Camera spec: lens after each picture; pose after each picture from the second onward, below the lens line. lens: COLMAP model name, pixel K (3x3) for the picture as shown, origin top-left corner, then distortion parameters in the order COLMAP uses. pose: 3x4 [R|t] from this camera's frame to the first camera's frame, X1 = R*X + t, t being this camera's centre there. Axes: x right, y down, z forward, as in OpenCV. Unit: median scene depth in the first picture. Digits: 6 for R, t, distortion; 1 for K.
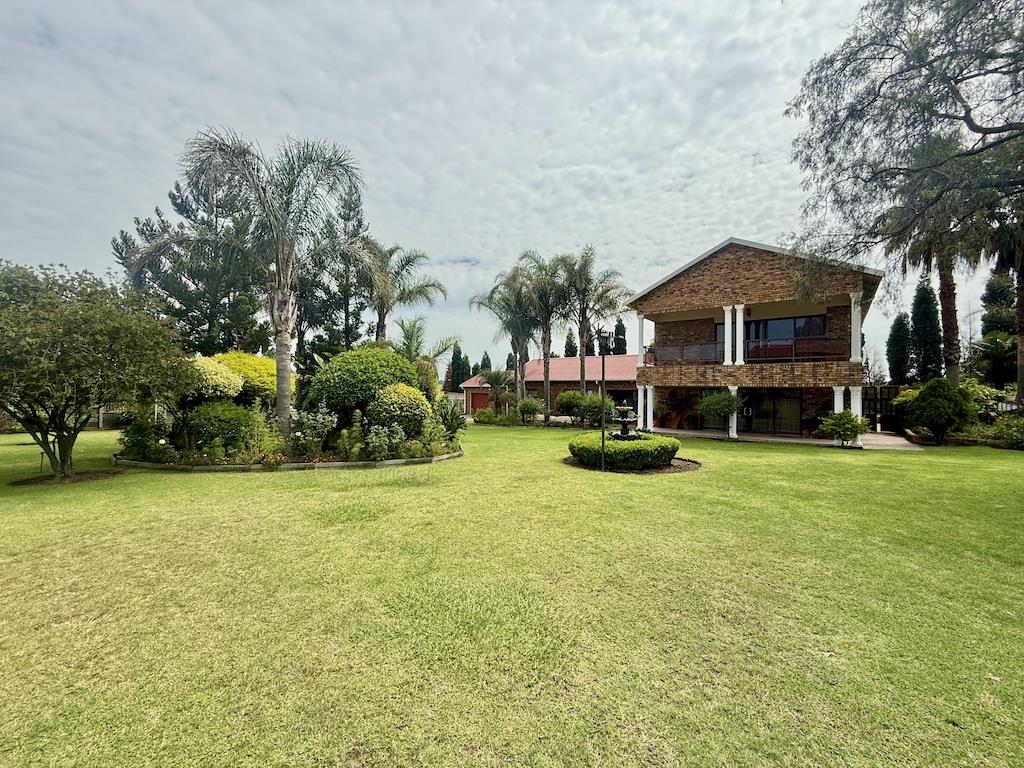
lens RADIAL K [[421.2, 0, 512.0], [0, 421.2, 384.0], [0, 0, 1]] dist [0.000830, 0.000026]
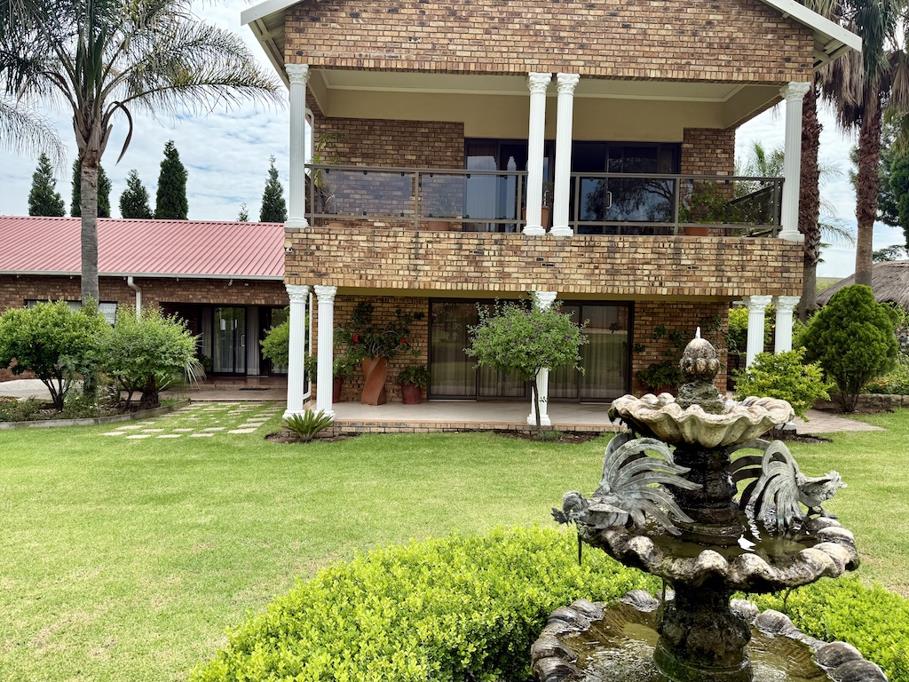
lens RADIAL K [[665.9, 0, 454.5], [0, 665.9, 341.0], [0, 0, 1]] dist [0.005445, 0.000189]
pose [[0.771845, -0.016130, 0.635606, 0.075441], [-0.018522, 0.998683, 0.047837, 0.022328], [-0.635541, -0.048695, 0.770530, 0.575989]]
